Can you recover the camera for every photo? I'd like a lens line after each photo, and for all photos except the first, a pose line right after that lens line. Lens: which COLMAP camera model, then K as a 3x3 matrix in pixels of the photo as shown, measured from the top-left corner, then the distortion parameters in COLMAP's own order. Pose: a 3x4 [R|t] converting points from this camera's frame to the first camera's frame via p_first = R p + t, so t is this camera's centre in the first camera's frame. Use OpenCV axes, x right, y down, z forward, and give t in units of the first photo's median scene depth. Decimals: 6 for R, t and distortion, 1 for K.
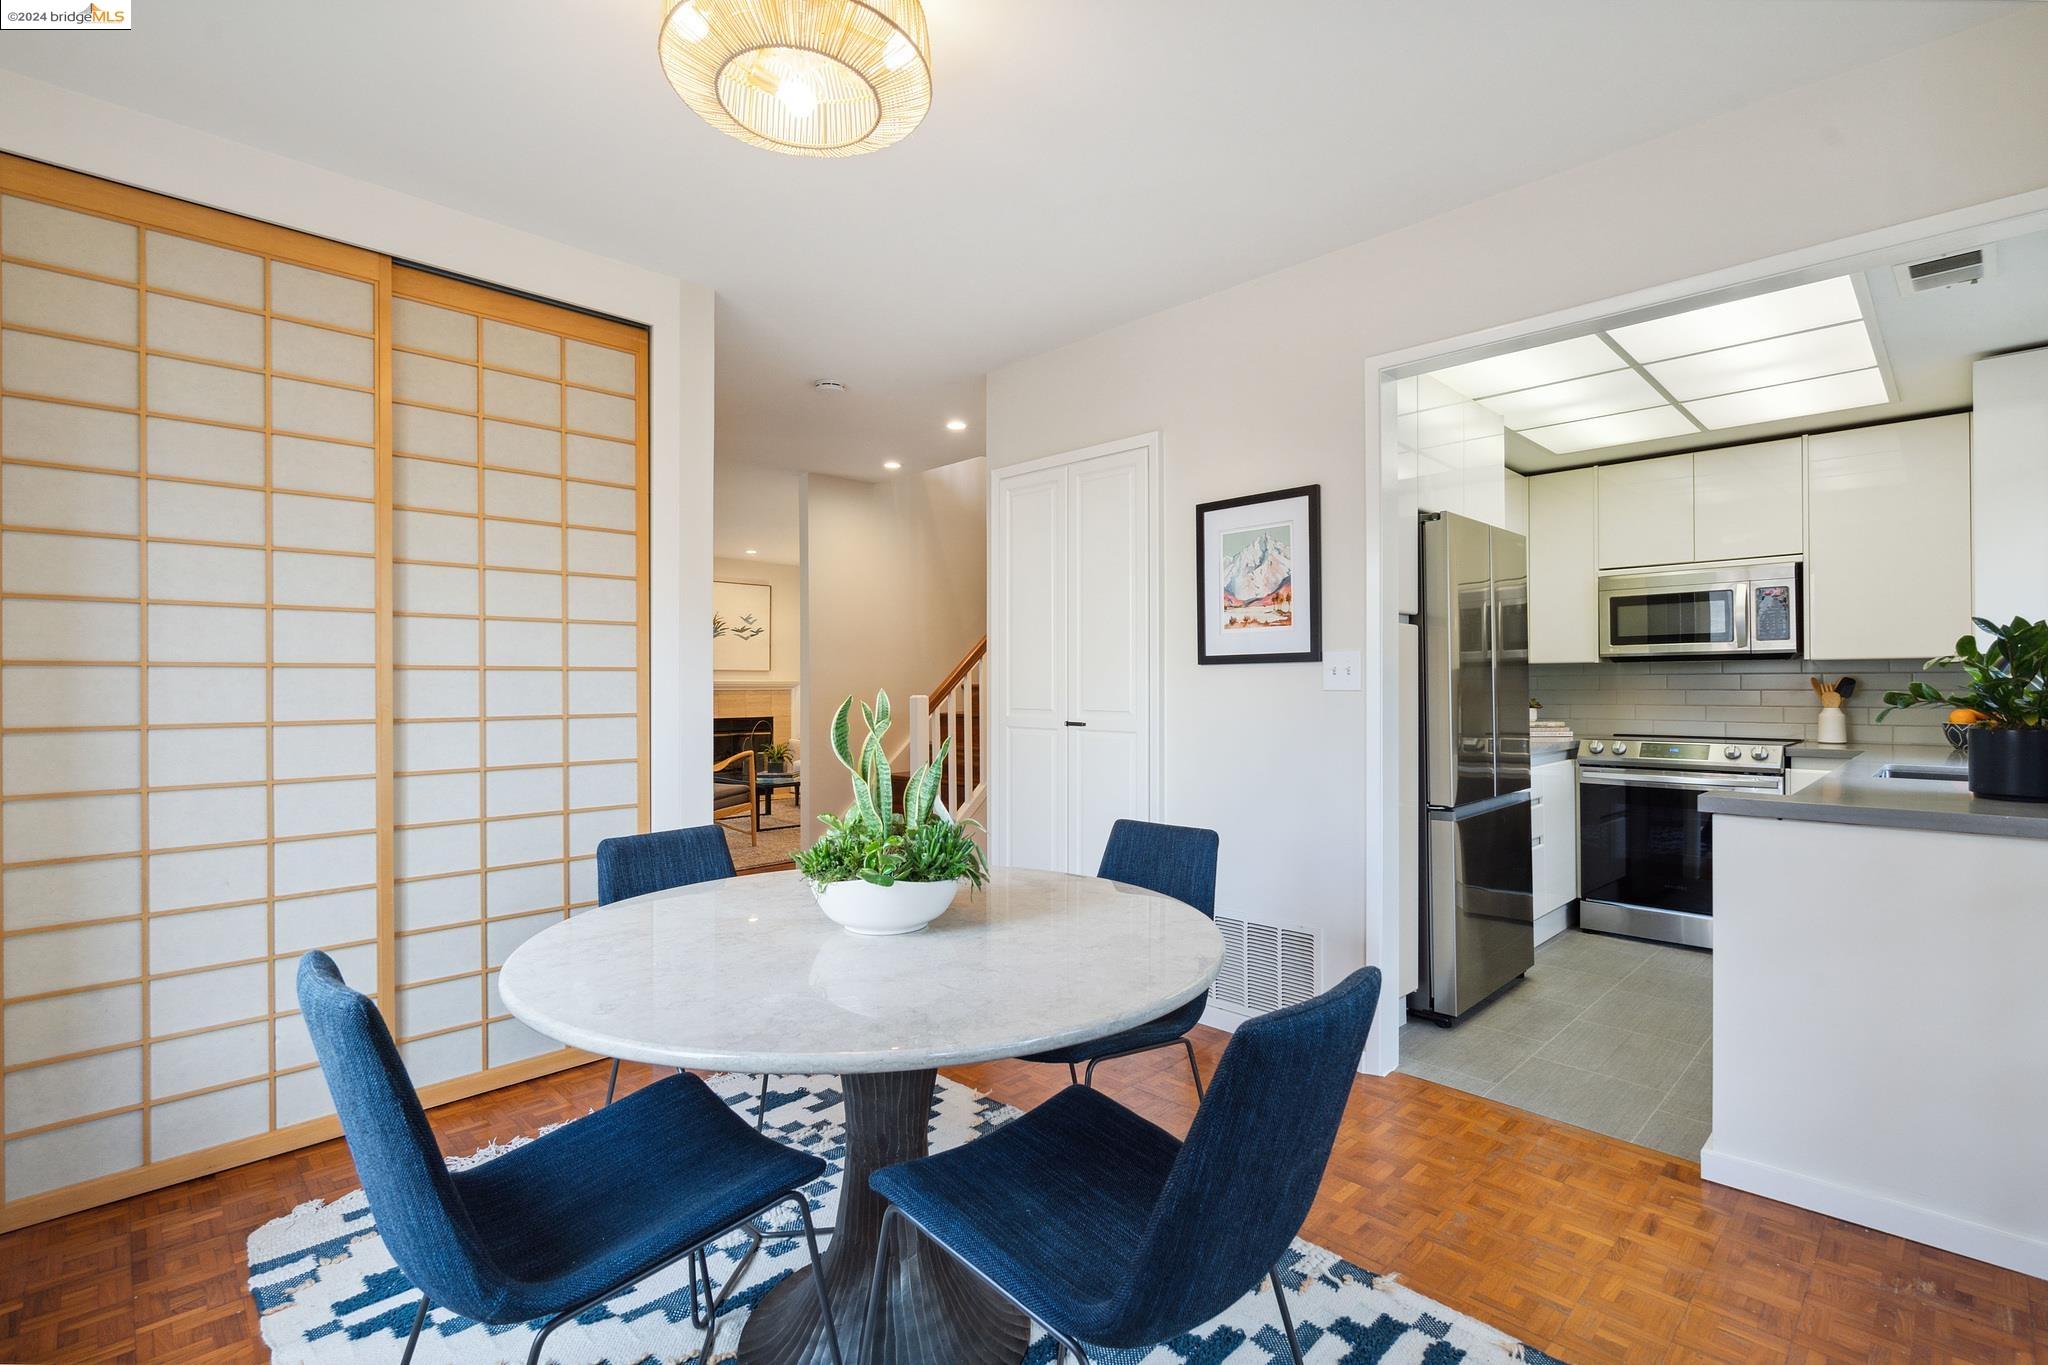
lens RADIAL K [[928.9, 0, 1019.1], [0, 928.9, 679.1], [0, 0, 1]] dist [-0.009834, 0.002117]
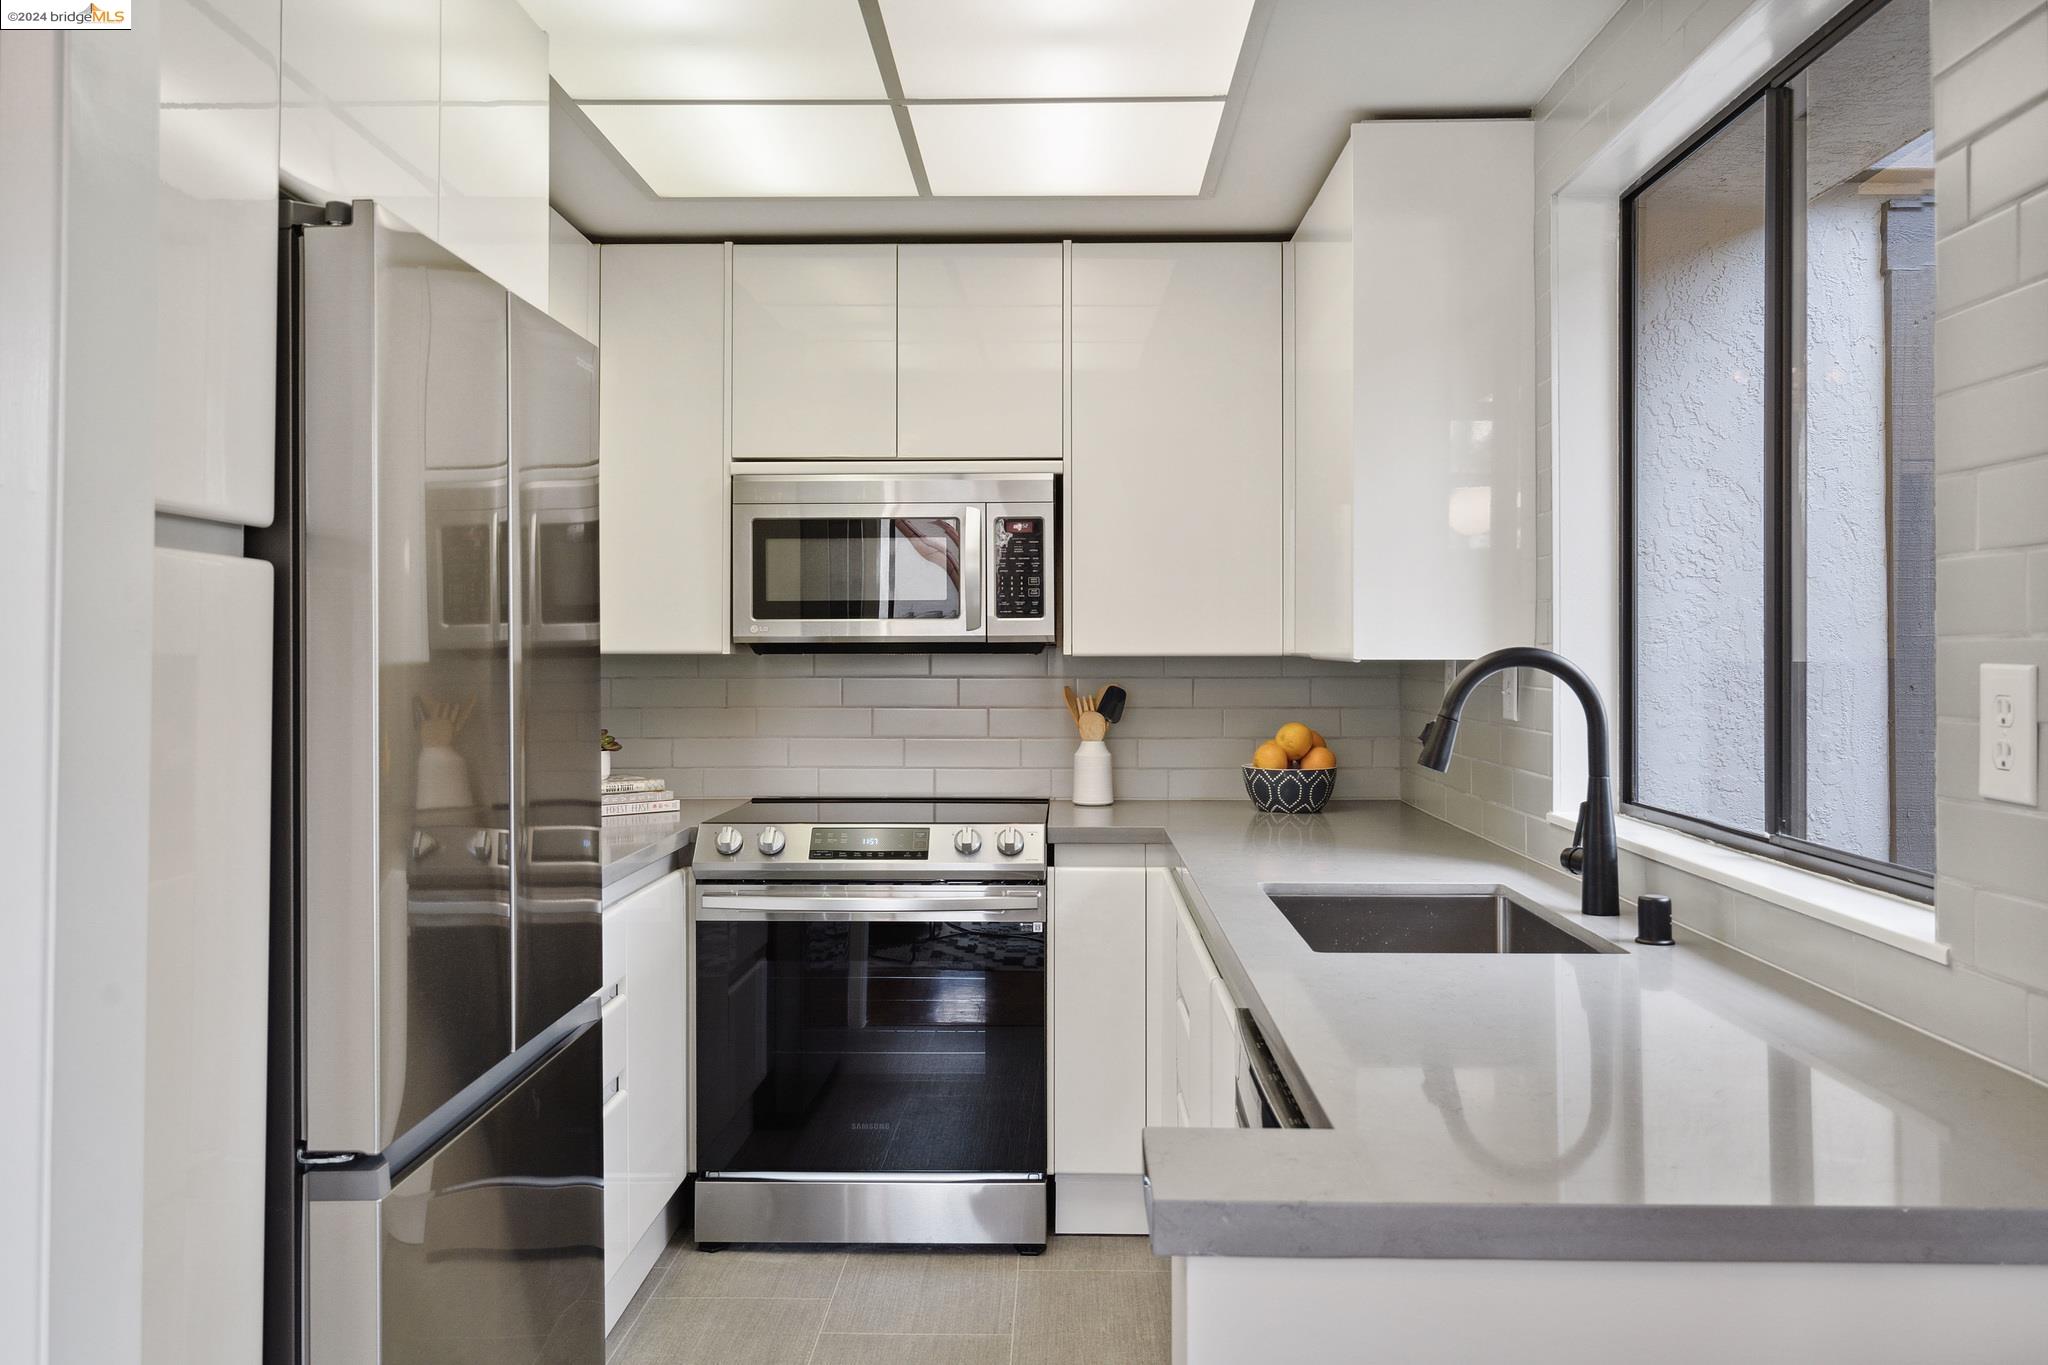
lens RADIAL K [[1546.5, 0, 1022.5], [0, 1546.5, 625.9], [0, 0, 1]] dist [-0.001741, -0.000455]
pose [[0.712453, 0.013879, 0.701582, 0.189962], [-0.005636, 0.999885, -0.014058, -0.023979], [-0.701697, 0.006062, 0.712450, 0.355228]]
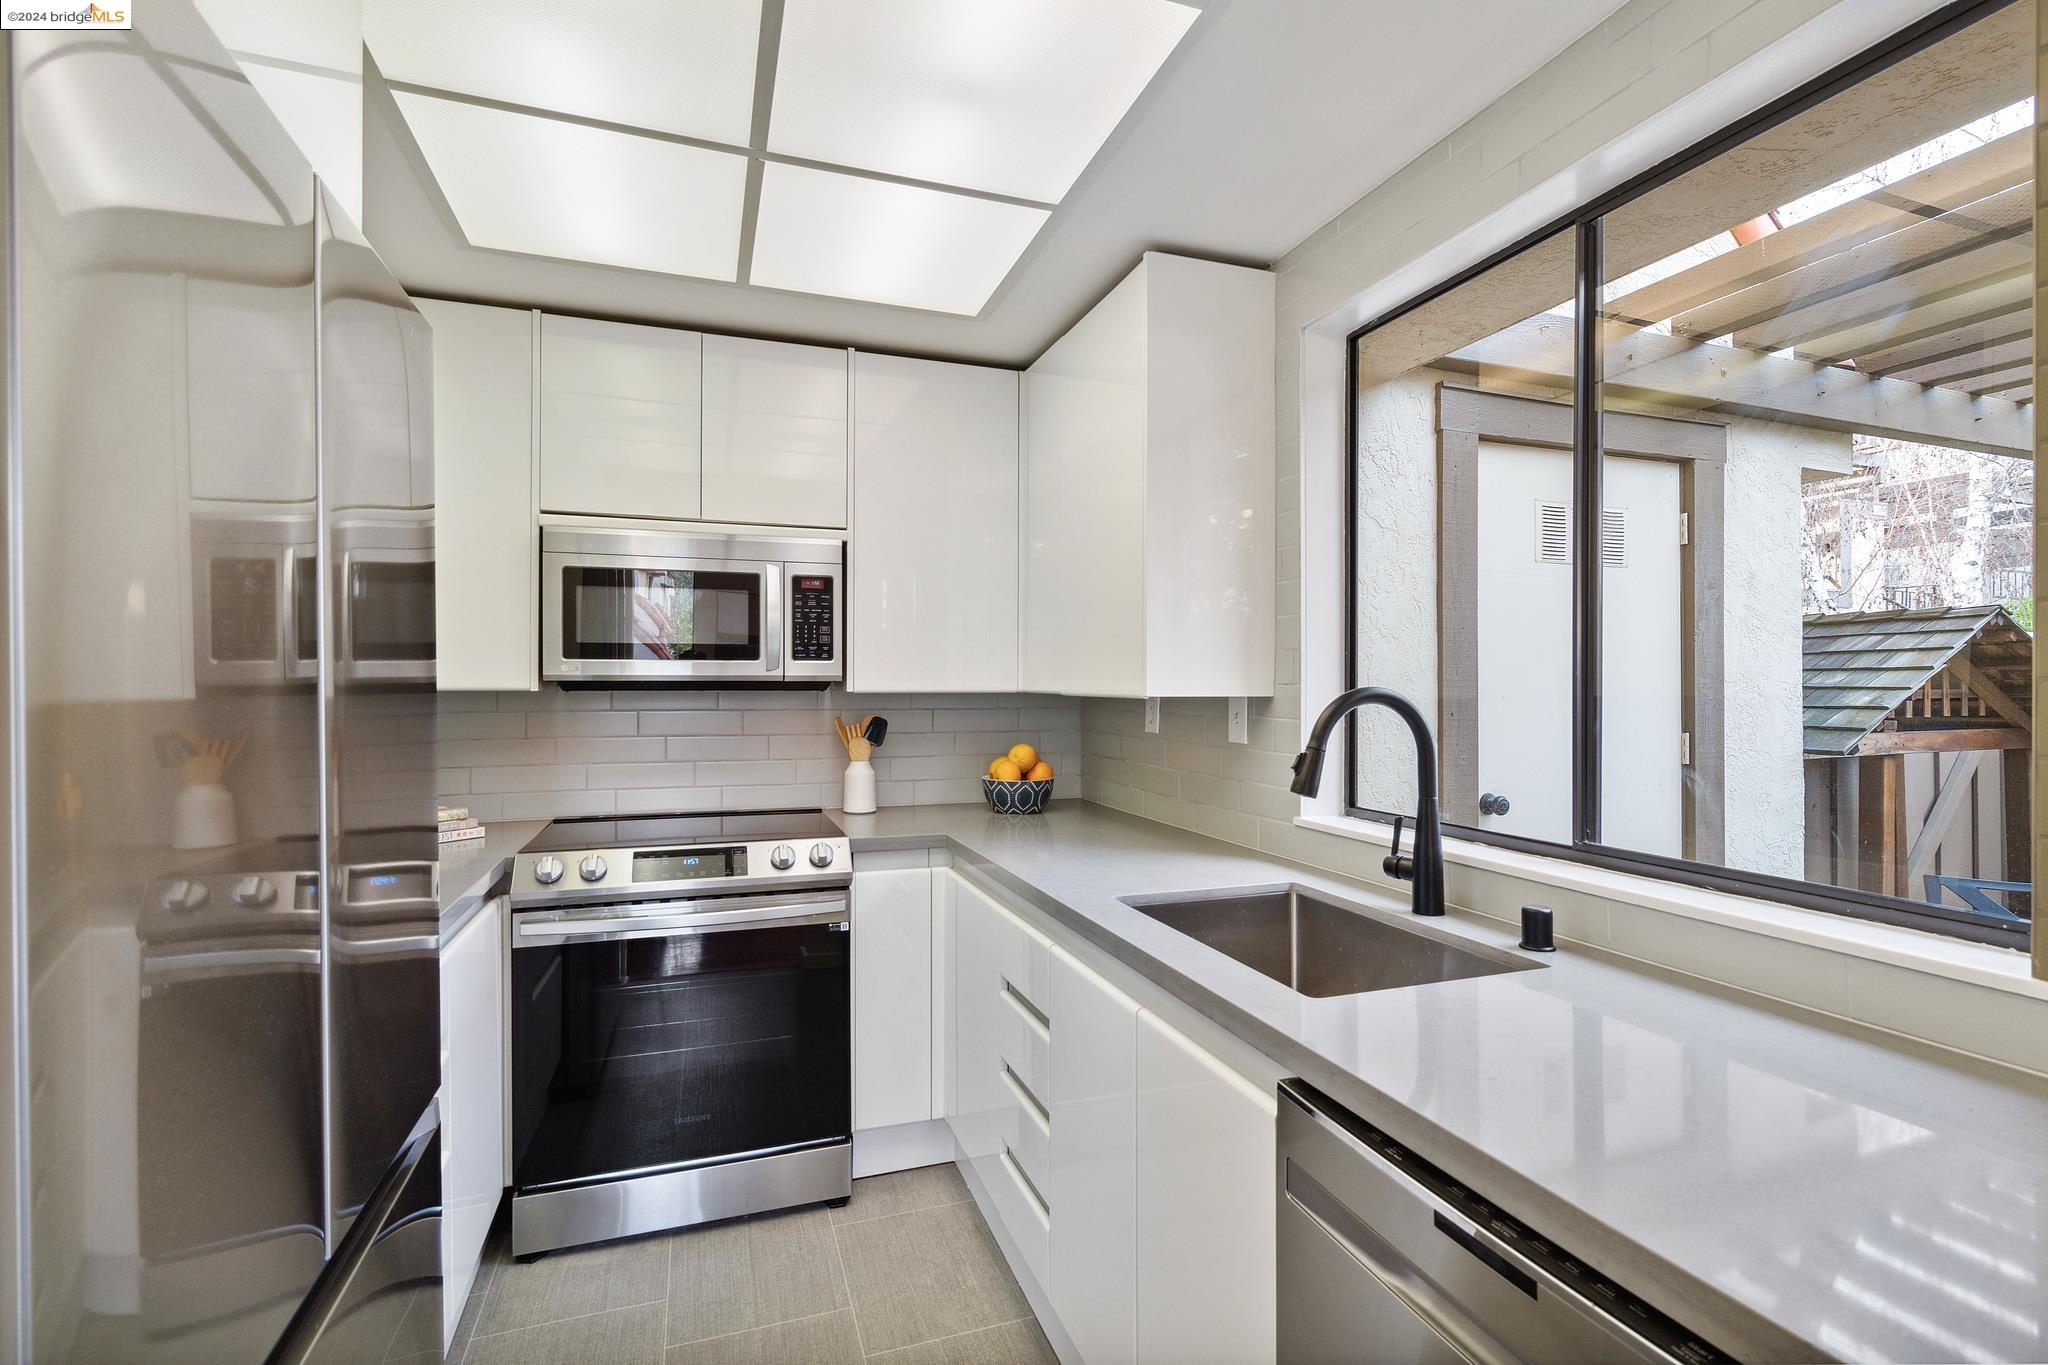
lens RADIAL K [[928.9, 0, 1020.7], [0, 928.9, 683.6], [0, 0, 1]] dist [-0.009834, 0.002117]
pose [[0.419220, 0.007740, 0.907852, 0.293294], [-0.008649, 0.999952, -0.004532, -0.023723], [-0.907844, -0.005952, 0.419267, 0.585389]]
